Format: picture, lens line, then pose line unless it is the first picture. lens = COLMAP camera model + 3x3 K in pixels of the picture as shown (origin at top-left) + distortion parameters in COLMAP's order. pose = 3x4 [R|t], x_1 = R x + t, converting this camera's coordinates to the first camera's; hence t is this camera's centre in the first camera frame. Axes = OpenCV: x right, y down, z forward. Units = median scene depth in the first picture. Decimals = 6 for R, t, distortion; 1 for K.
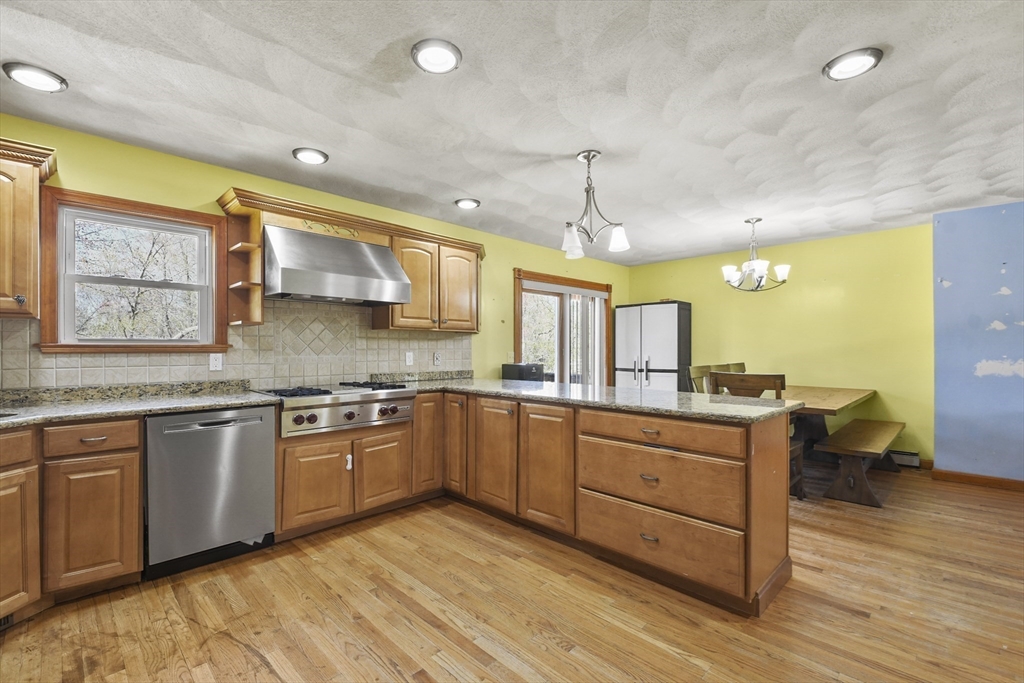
lens RADIAL K [[453.9, 0, 512.8], [0, 453.9, 350.1], [0, 0, 1]] dist [0.043335, -0.026131]
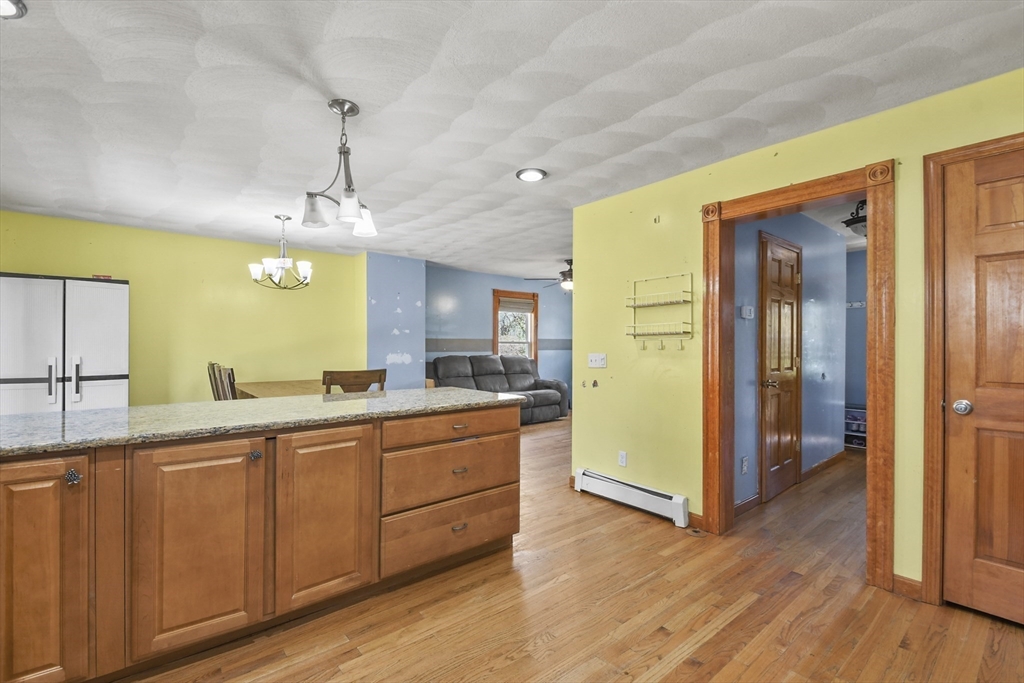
lens RADIAL K [[443.2, 0, 505.4], [0, 443.2, 343.6], [0, 0, 1]] dist [0.001732, -0.011113]
pose [[0.096724, 0.004348, 0.995302, -0.552963], [-0.000433, 0.999991, -0.004327, -0.008358], [-0.995311, -0.000012, 0.096725, 0.619032]]
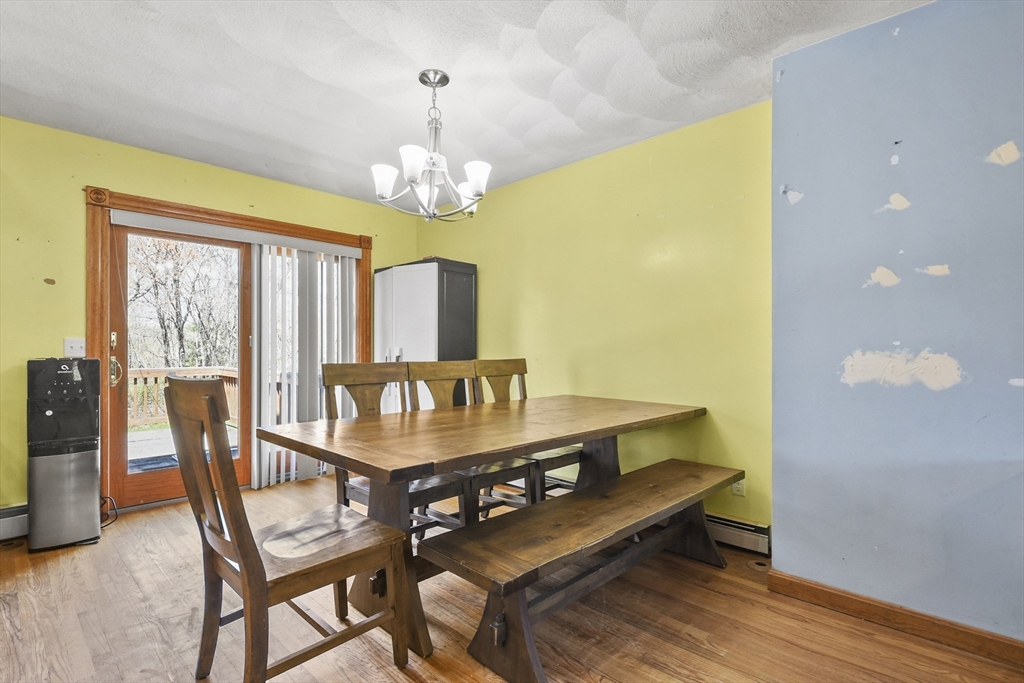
lens RADIAL K [[507.2, 0, 513.2], [0, 507.2, 351.4], [0, 0, 1]] dist [-0.001268, -0.001077]
pose [[0.999991, 0.003722, 0.001980, 0.874161], [-0.003724, 0.999993, 0.000652, 0.029893], [-0.001977, -0.000660, 0.999998, 0.628935]]
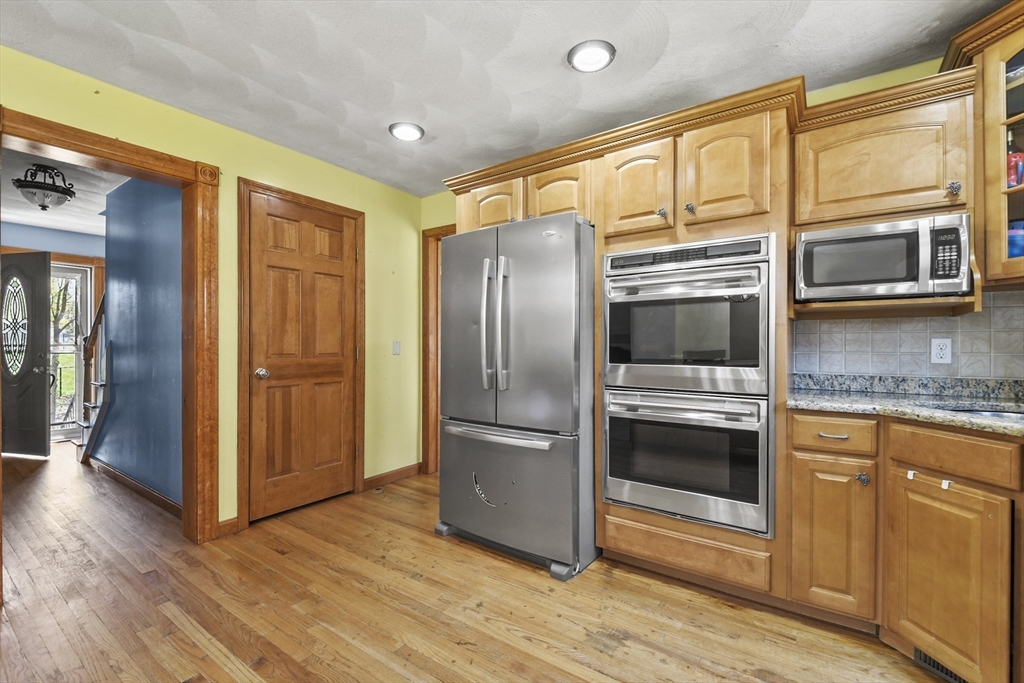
lens RADIAL K [[441.9, 0, 497.2], [0, 441.9, 346.2], [0, 0, 1]] dist [0.025012, -0.023808]
pose [[-0.988278, -0.001737, -0.152655, -0.160187], [-0.003055, 0.999960, 0.008401, 0.019699], [0.152634, 0.008769, -0.988244, 0.991658]]
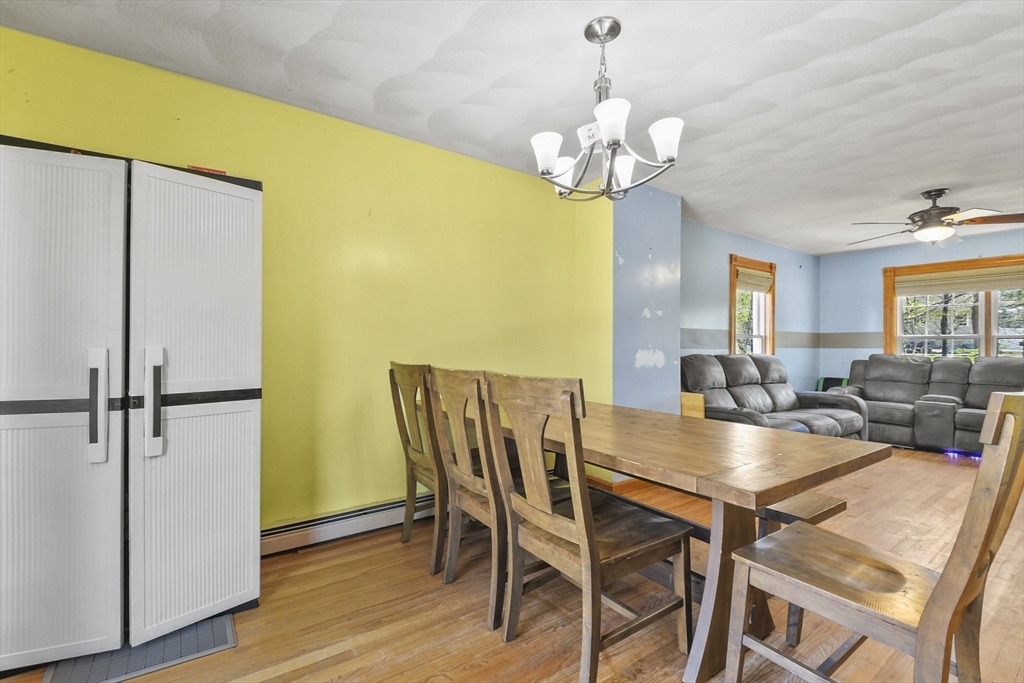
lens RADIAL K [[441.9, 0, 497.2], [0, 441.9, 346.2], [0, 0, 1]] dist [0.025012, -0.023808]
pose [[0.188970, 0.004822, 0.981971, 0.137378], [-0.002136, 0.999988, -0.004499, 0.024388], [-0.981981, -0.001247, 0.188978, 1.462311]]
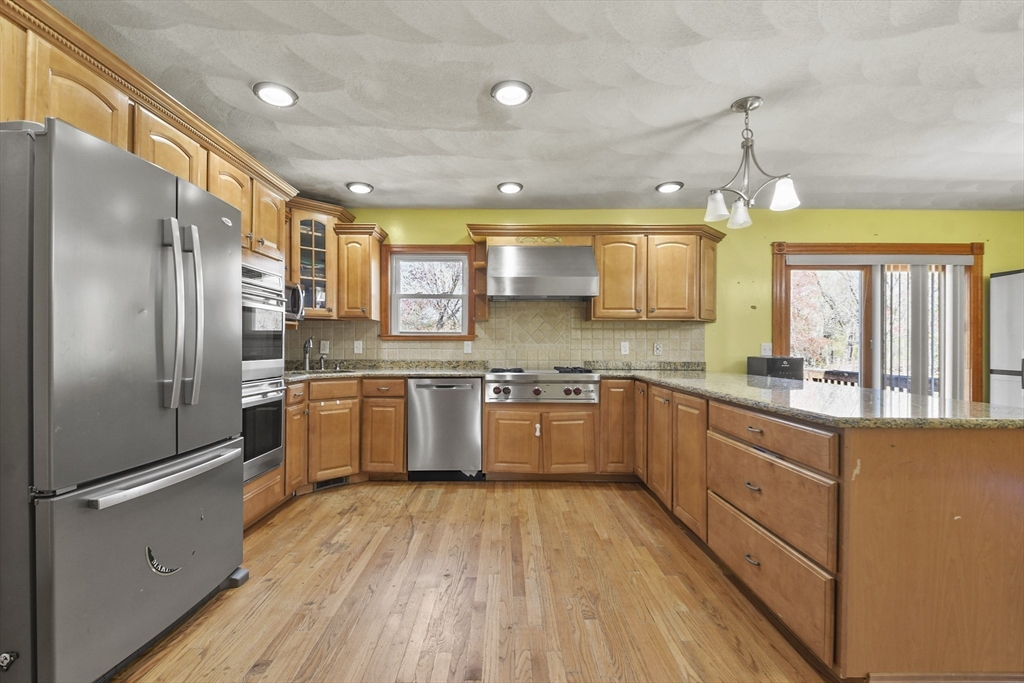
lens RADIAL K [[460.0, 0, 508.6], [0, 460.0, 347.1], [0, 0, 1]] dist [0.052240, -0.031904]
pose [[0.706333, 0.003304, -0.707872, 0.450143], [-0.005853, 0.999982, -0.001173, 0.025897], [0.707855, 0.004972, 0.706340, 0.078510]]
